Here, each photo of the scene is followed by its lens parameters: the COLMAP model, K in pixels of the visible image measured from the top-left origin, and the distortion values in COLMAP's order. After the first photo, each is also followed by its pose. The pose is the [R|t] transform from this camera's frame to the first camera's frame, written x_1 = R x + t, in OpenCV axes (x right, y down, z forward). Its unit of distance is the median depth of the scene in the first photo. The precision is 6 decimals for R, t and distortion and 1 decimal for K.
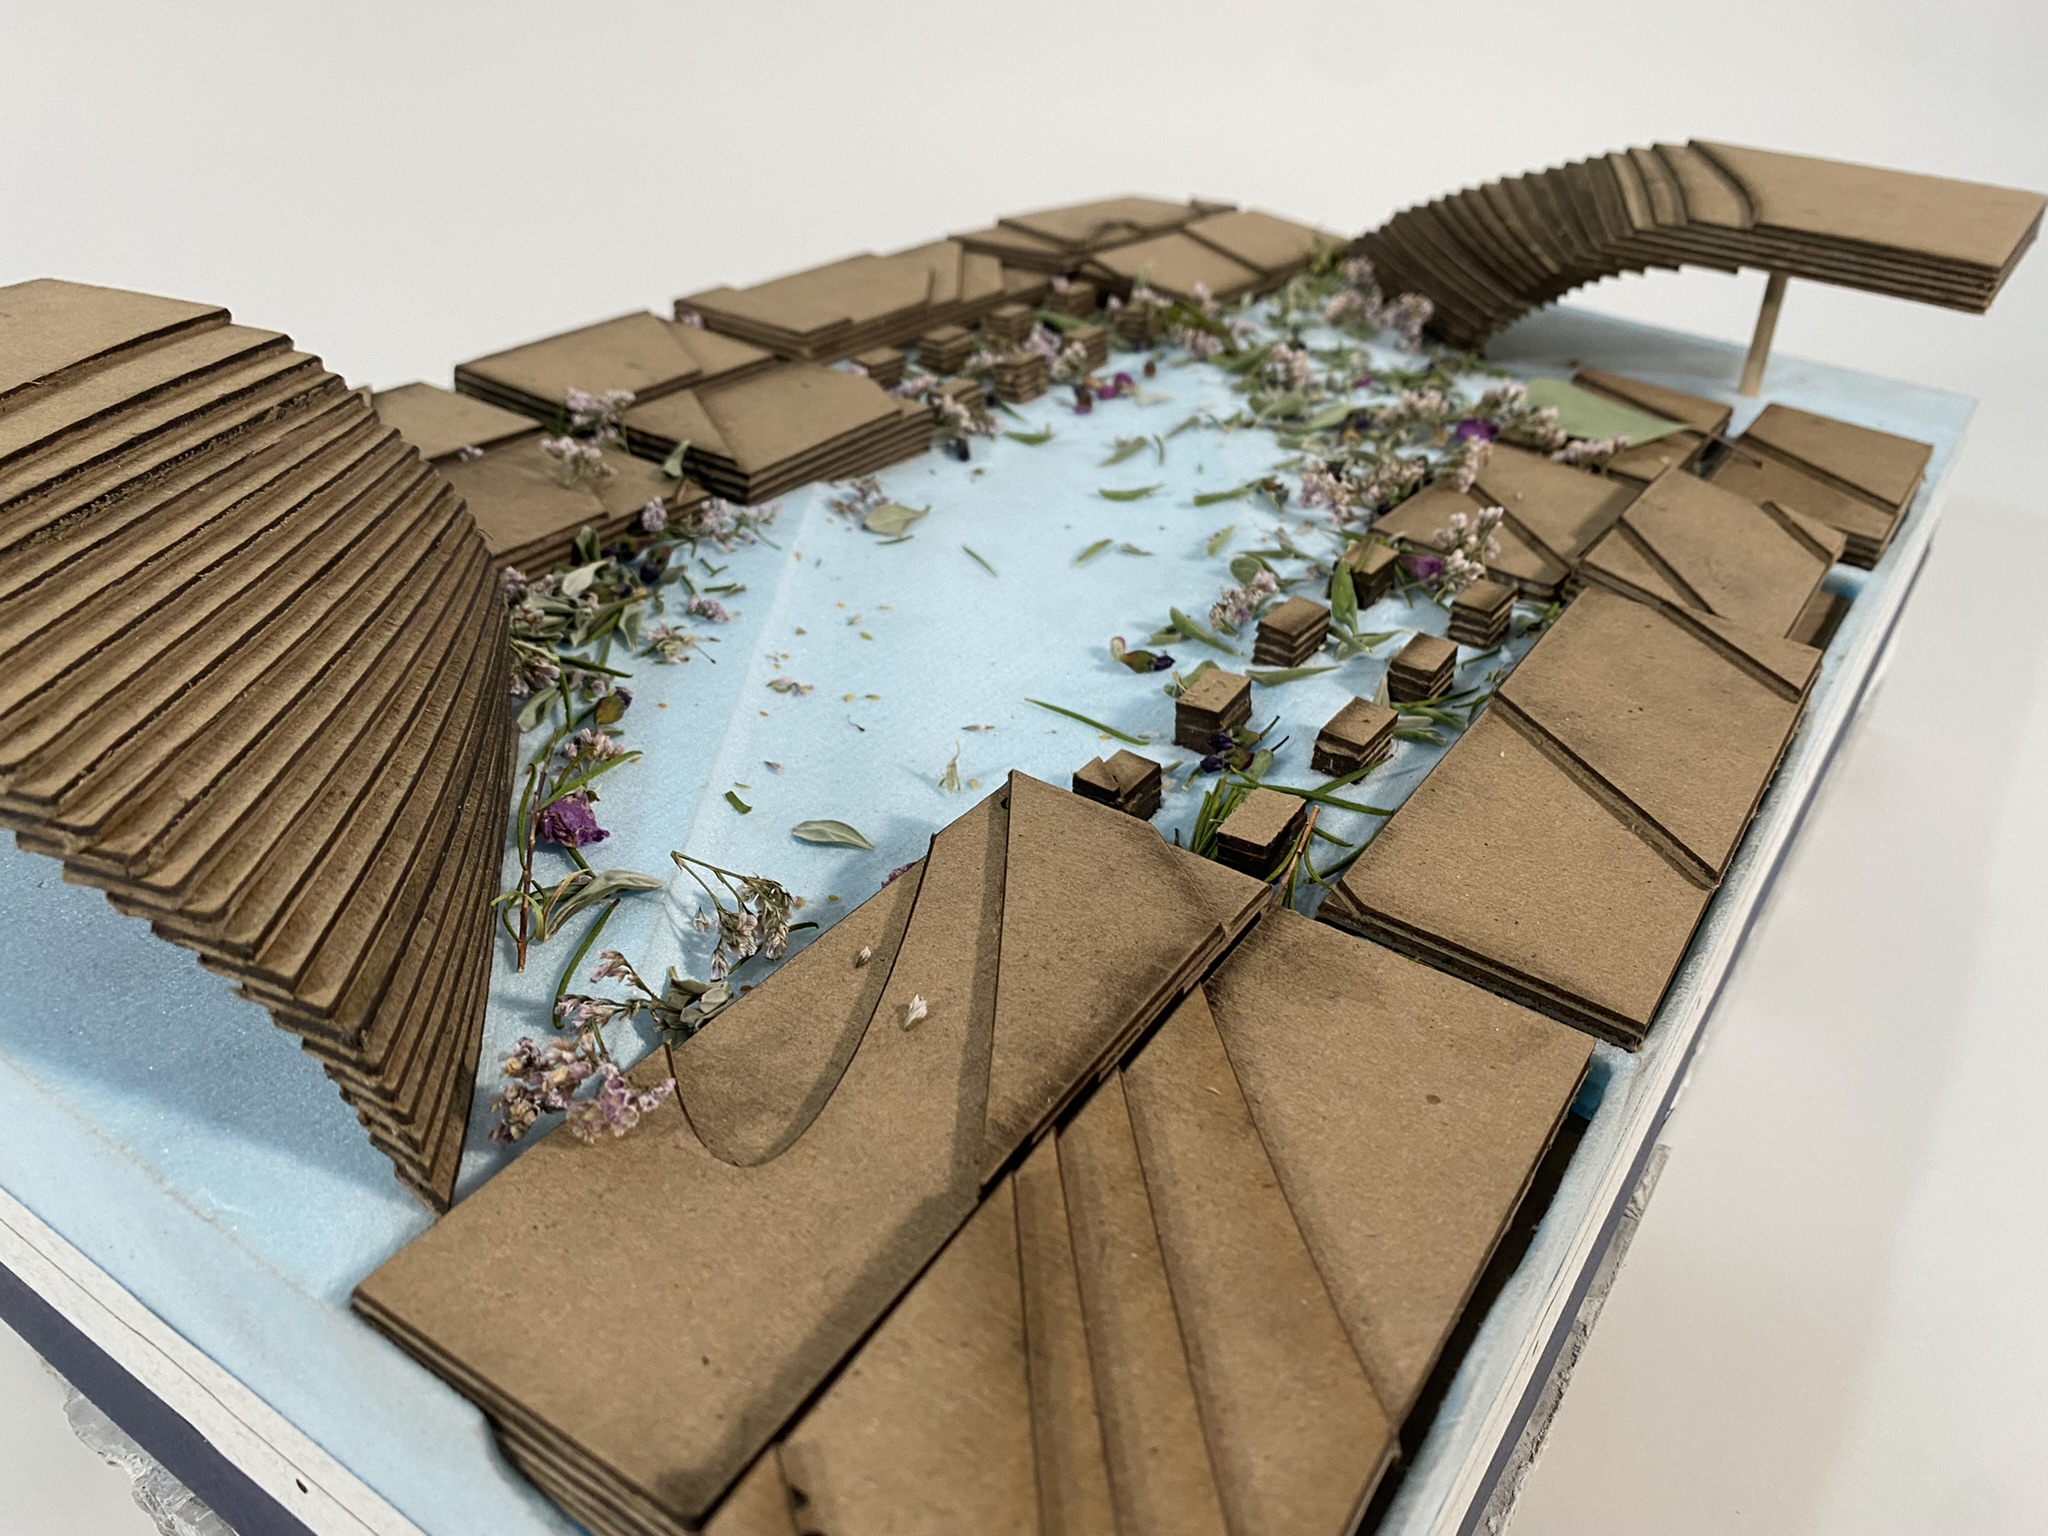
lens RADIAL K [[1588.4, 0, 1024.0], [0, 1588.4, 768.0], [0, 0, 1]] dist [0.003891, 0.003325]
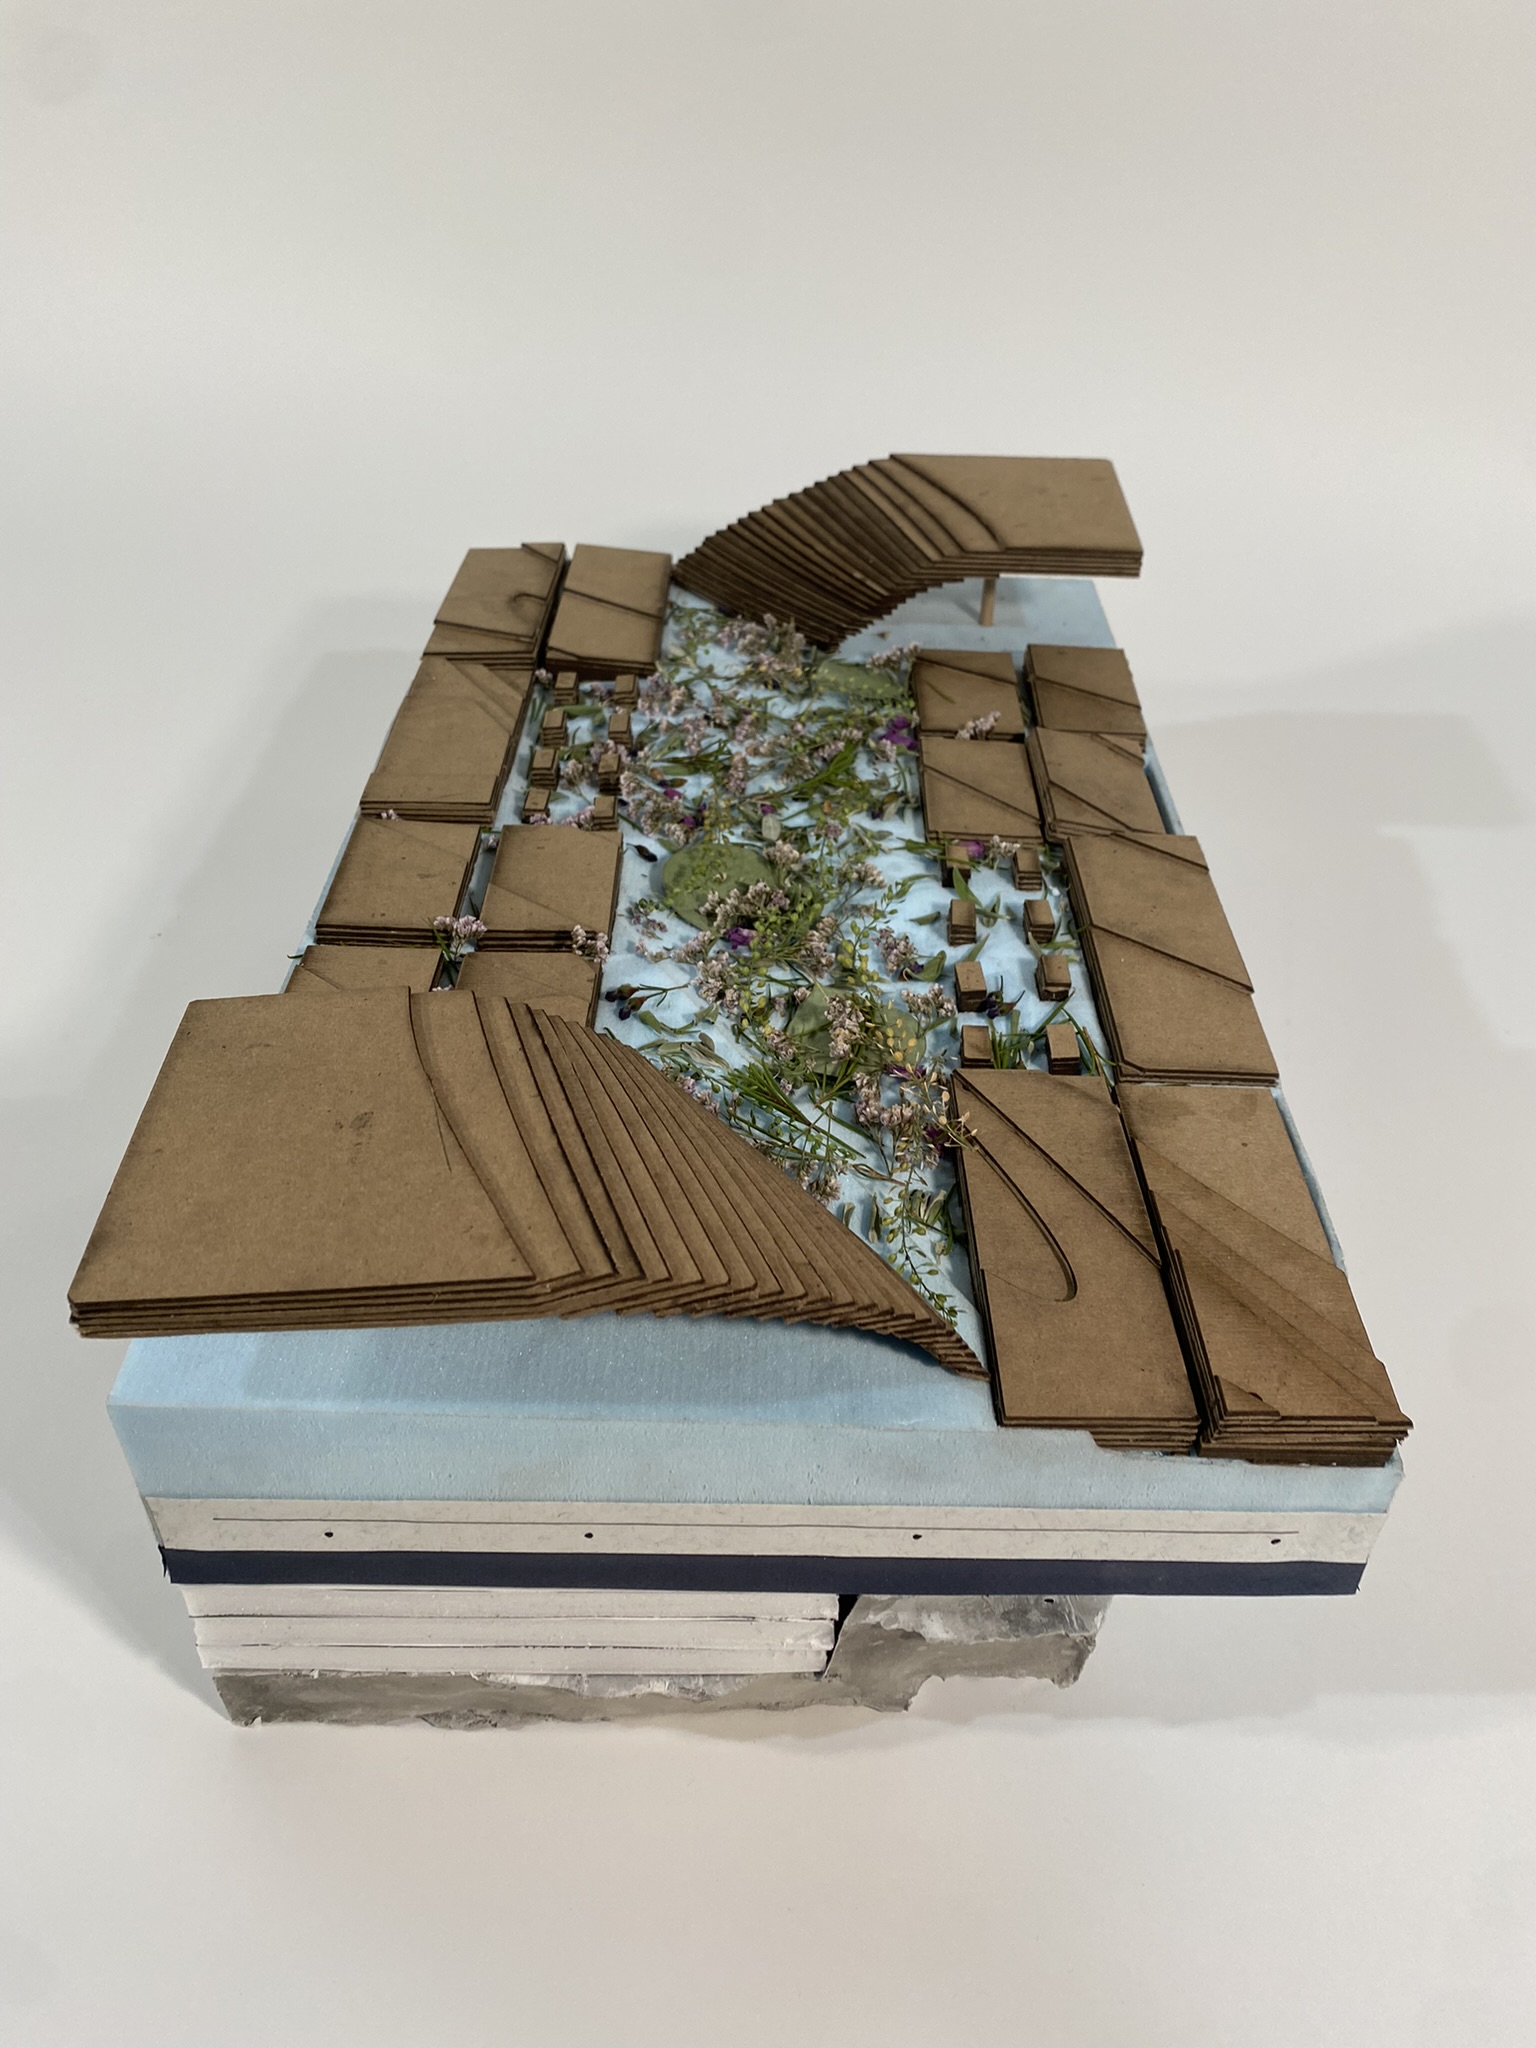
lens RADIAL K [[1558.5, 0, 768.0], [0, 1558.5, 1024.0], [0, 0, 1]] dist [0.065968, 0.000878]
pose [[0.827062, -0.399403, 0.395532, -0.545007], [0.326639, 0.914147, 0.240087, -0.344299], [-0.457466, -0.069371, 0.886517, -0.334798]]
